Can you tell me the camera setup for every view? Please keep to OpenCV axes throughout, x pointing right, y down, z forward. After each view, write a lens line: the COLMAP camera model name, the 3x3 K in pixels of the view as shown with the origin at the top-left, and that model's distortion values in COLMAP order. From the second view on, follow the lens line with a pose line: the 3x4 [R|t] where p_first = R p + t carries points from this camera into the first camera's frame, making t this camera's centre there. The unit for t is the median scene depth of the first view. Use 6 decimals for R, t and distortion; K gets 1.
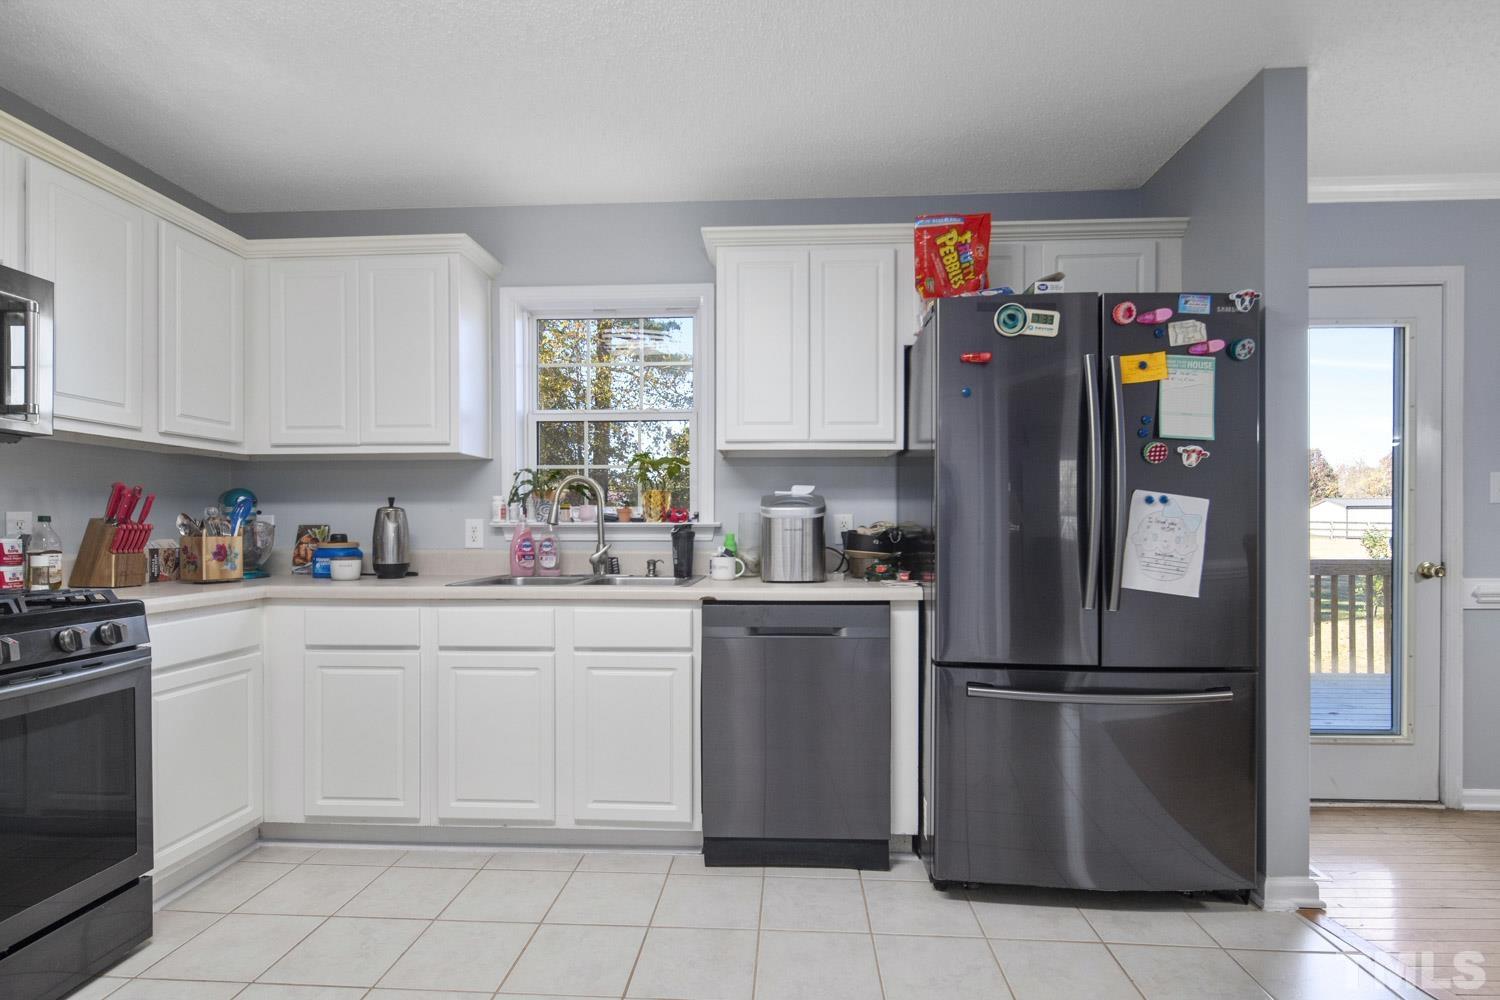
lens RADIAL K [[728.4, 0, 750.1], [0, 728.4, 529.2], [0, 0, 1]] dist [0.001903, -0.002541]
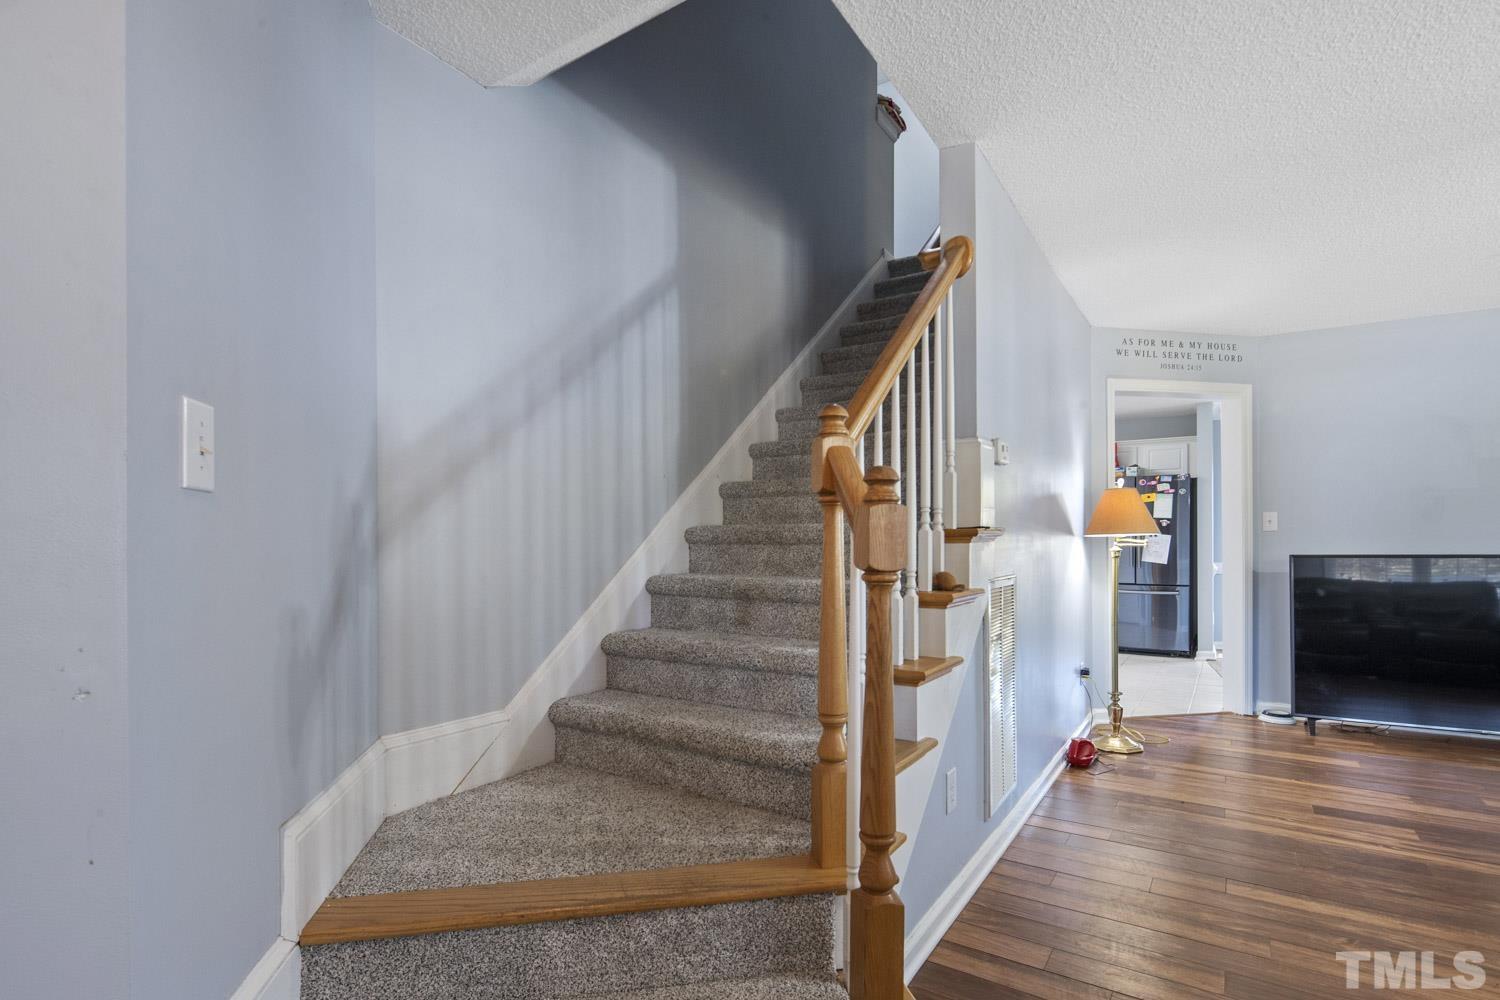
lens RADIAL K [[728.4, 0, 741.3], [0, 728.4, 551.7], [0, 0, 1]] dist [0.001903, -0.002541]
pose [[0.860732, 0.003285, -0.509049, 0.543496], [0.002275, 0.999944, 0.010301, -0.004099], [0.509054, -0.010024, 0.860676, -2.536809]]
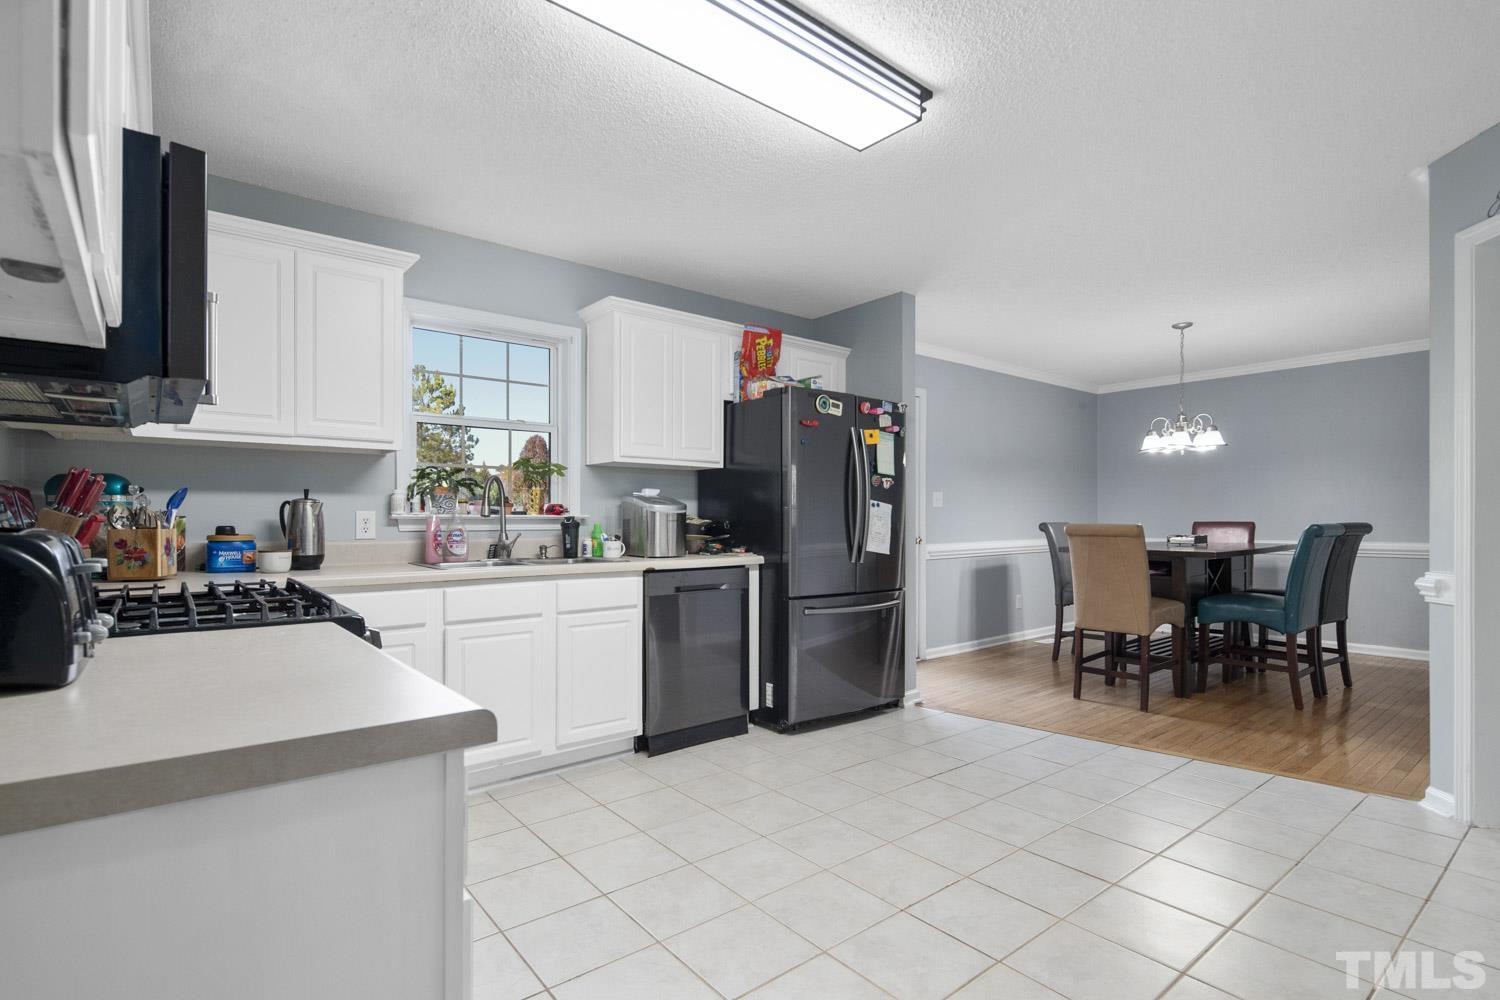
lens RADIAL K [[728.4, 0, 749.7], [0, 728.4, 521.3], [0, 0, 1]] dist [0.001903, -0.002541]
pose [[0.736977, -0.001749, 0.675915, -0.860456], [0.001279, 0.999998, 0.001193, 0.000506], [-0.675916, -0.000015, 0.736979, -0.177992]]
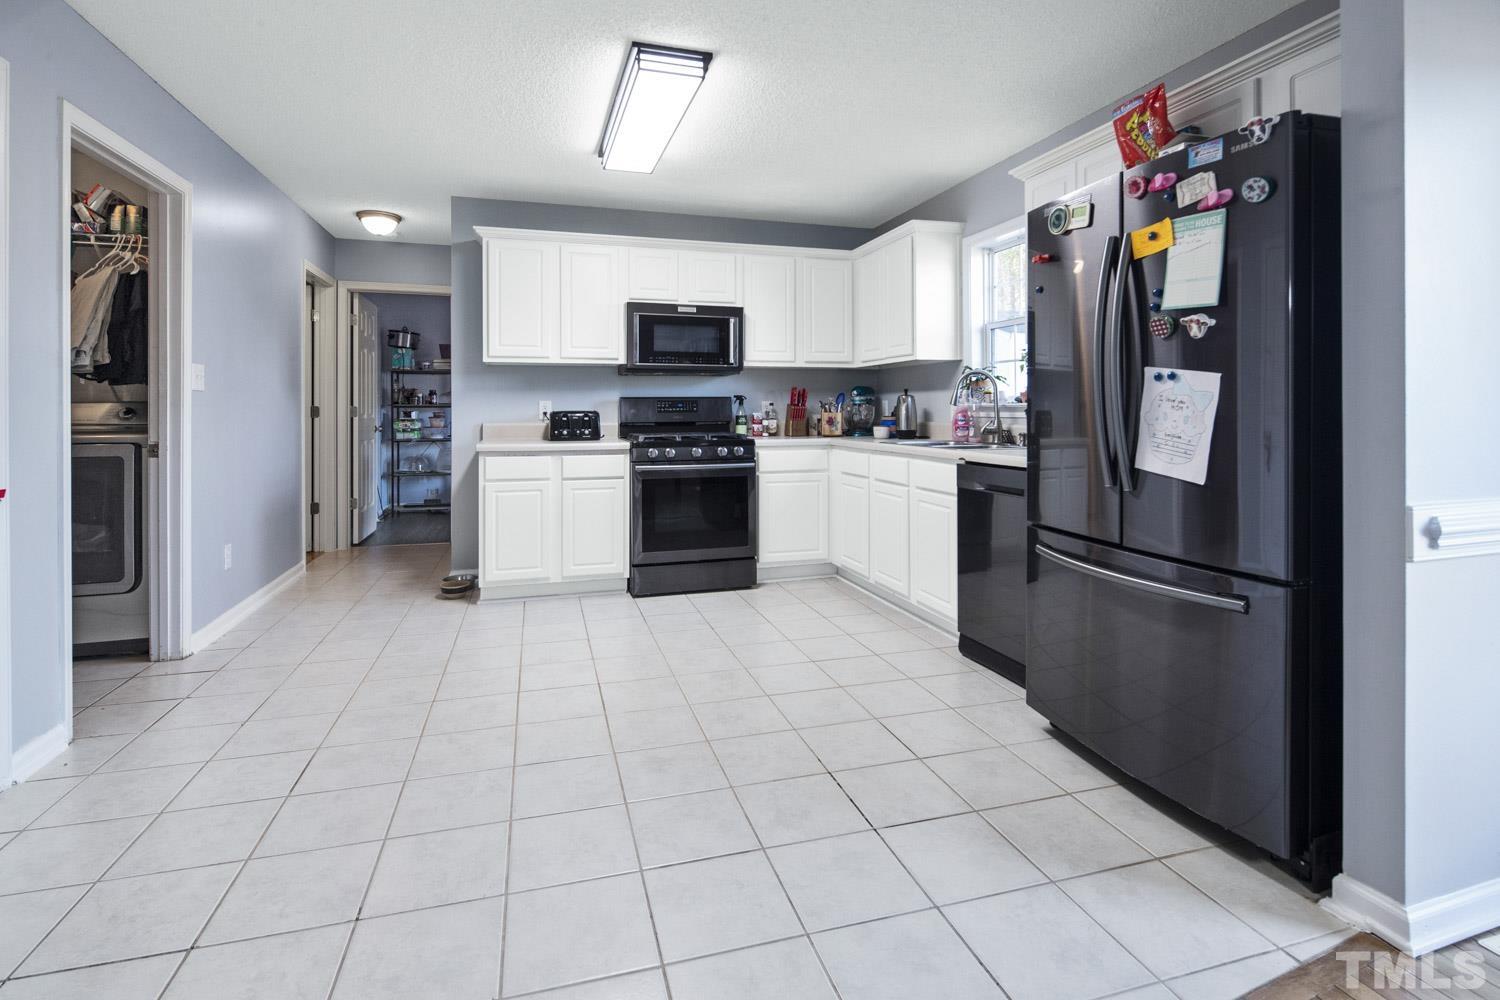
lens RADIAL K [[728.4, 0, 744.6], [0, 728.4, 410.0], [0, 0, 1]] dist [0.001903, -0.002541]
pose [[0.336851, 0.001222, -0.941557, 1.071928], [-0.000958, 0.999999, 0.000955, 0.001757], [0.941558, 0.000580, 0.336852, 0.150645]]
